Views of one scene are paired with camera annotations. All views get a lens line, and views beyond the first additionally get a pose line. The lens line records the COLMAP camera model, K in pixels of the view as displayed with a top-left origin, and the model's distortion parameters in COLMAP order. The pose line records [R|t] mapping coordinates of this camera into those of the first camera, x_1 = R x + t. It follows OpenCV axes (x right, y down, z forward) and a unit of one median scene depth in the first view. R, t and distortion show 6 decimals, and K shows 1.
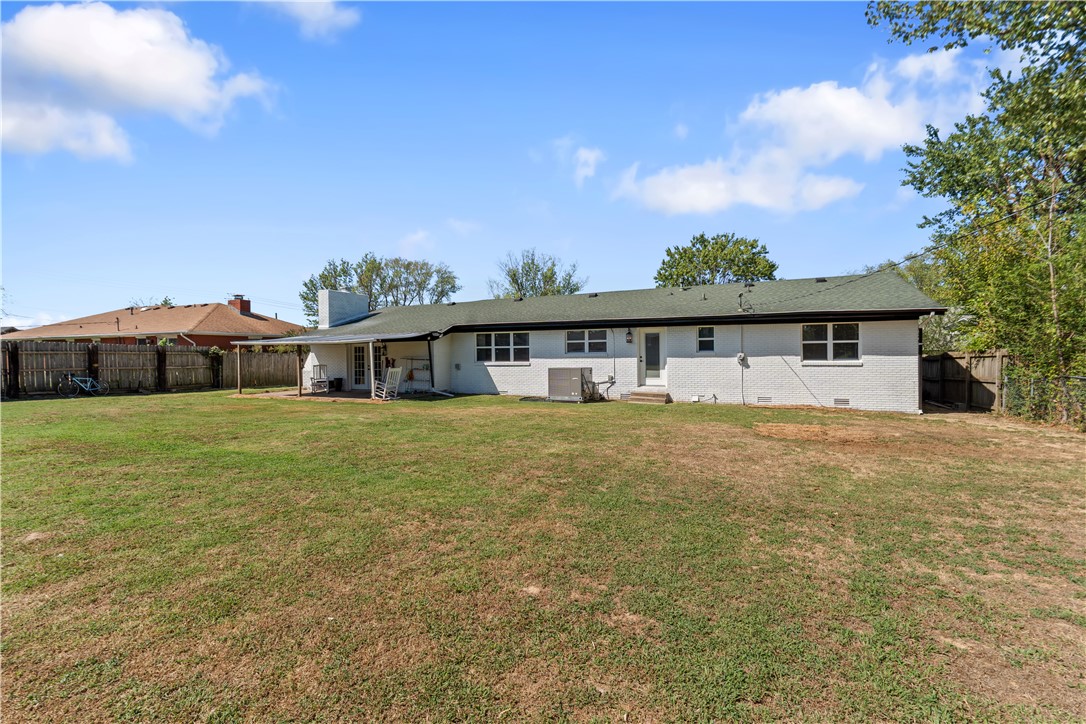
lens RADIAL K [[494.6, 0, 542.5], [0, 494.6, 362.3], [0, 0, 1]] dist [-0.010615, 0.000254]
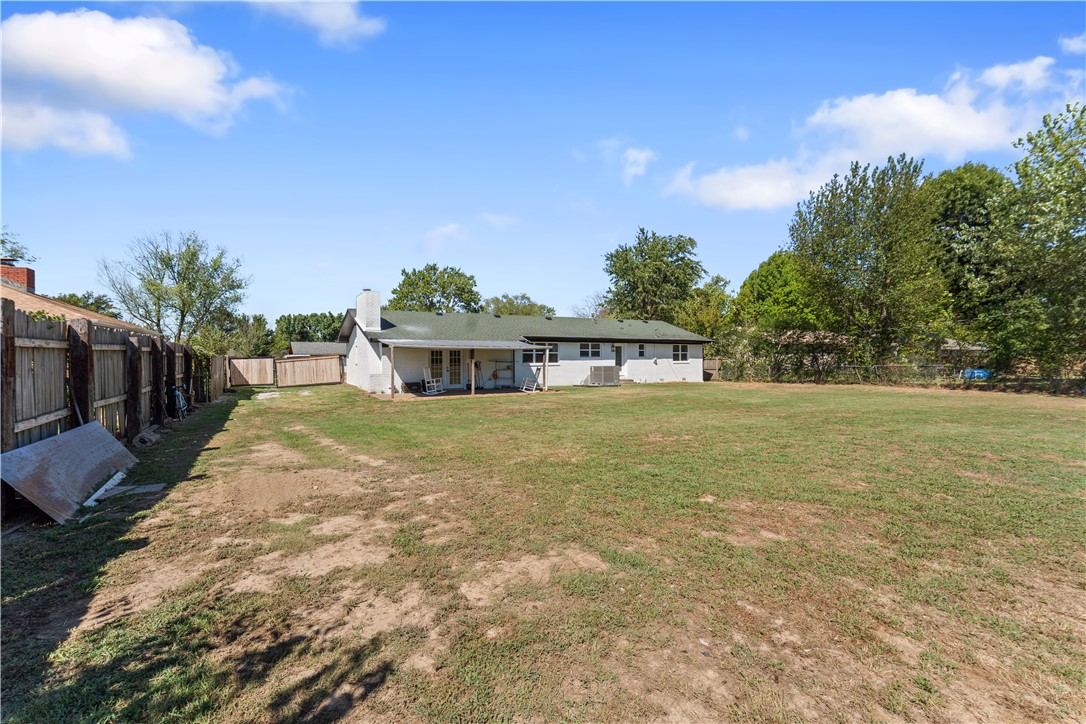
lens RADIAL K [[439.1, 0, 548.0], [0, 439.1, 359.7], [0, 0, 1]] dist [-0.000839, 0.000468]
pose [[0.585324, -0.001293, 0.810798, -1.145459], [0.008679, 0.999951, -0.004671, -0.004780], [-0.810753, 0.009771, 0.585307, 0.258723]]
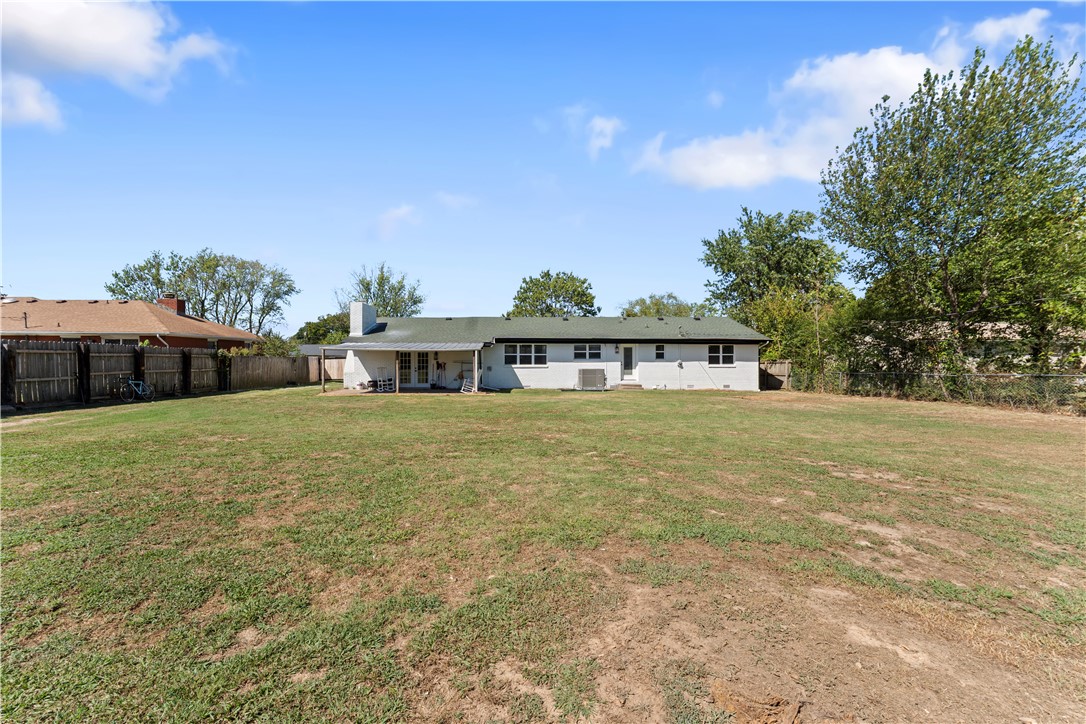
lens RADIAL K [[439.1, 0, 549.2], [0, 439.1, 362.1], [0, 0, 1]] dist [-0.000839, 0.000468]
pose [[0.880122, 0.004042, 0.474731, -0.643115], [-0.000525, 0.999971, -0.007541, 0.000334], [-0.474748, 0.006388, 0.880099, -0.130369]]
